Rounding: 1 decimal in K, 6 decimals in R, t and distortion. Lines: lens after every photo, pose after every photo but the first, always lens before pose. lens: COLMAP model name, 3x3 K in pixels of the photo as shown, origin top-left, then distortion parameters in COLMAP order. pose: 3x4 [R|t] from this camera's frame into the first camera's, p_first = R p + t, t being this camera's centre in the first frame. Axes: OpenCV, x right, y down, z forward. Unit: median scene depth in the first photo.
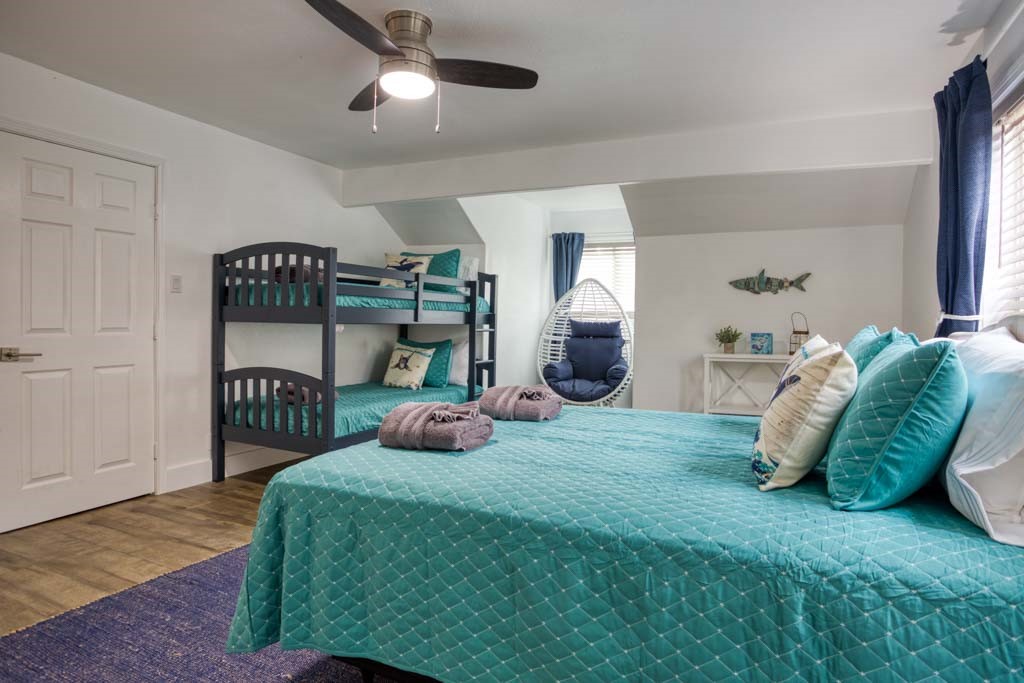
lens RADIAL K [[537.4, 0, 512.0], [0, 537.4, 341.5], [0, 0, 1]] dist [-0.073690, 0.029127]
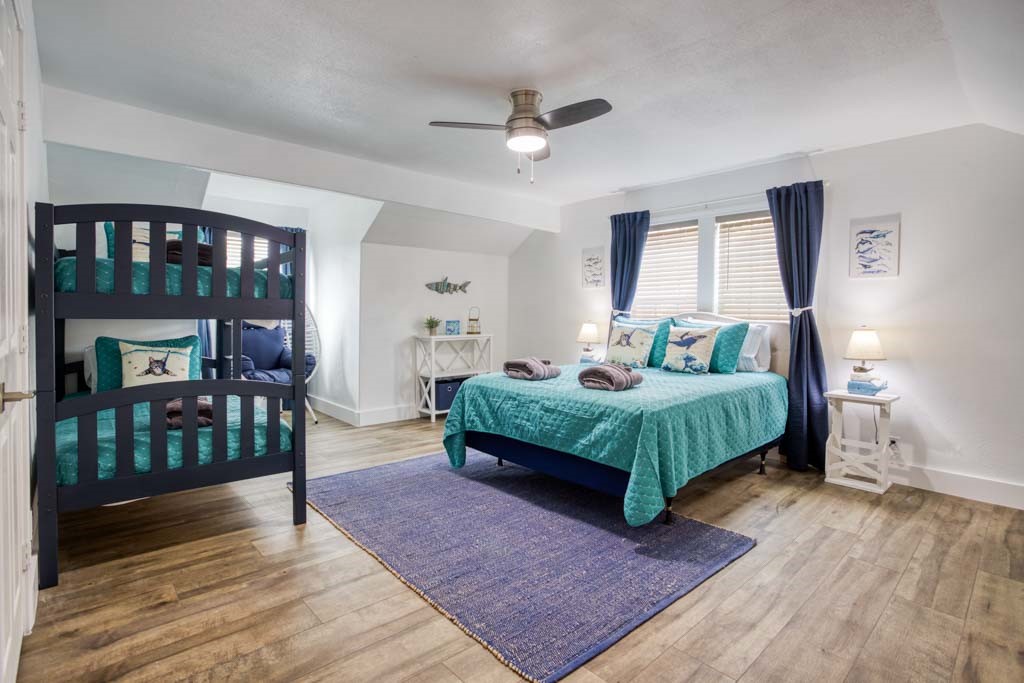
lens RADIAL K [[509.2, 0, 512.2], [0, 509.2, 328.5], [0, 0, 1]] dist [-0.000705, 0.000007]
pose [[0.424640, -0.032277, 0.904787, -0.762300], [0.030956, 0.999298, 0.021120, -0.018990], [-0.904833, 0.019040, 0.425341, 0.245675]]
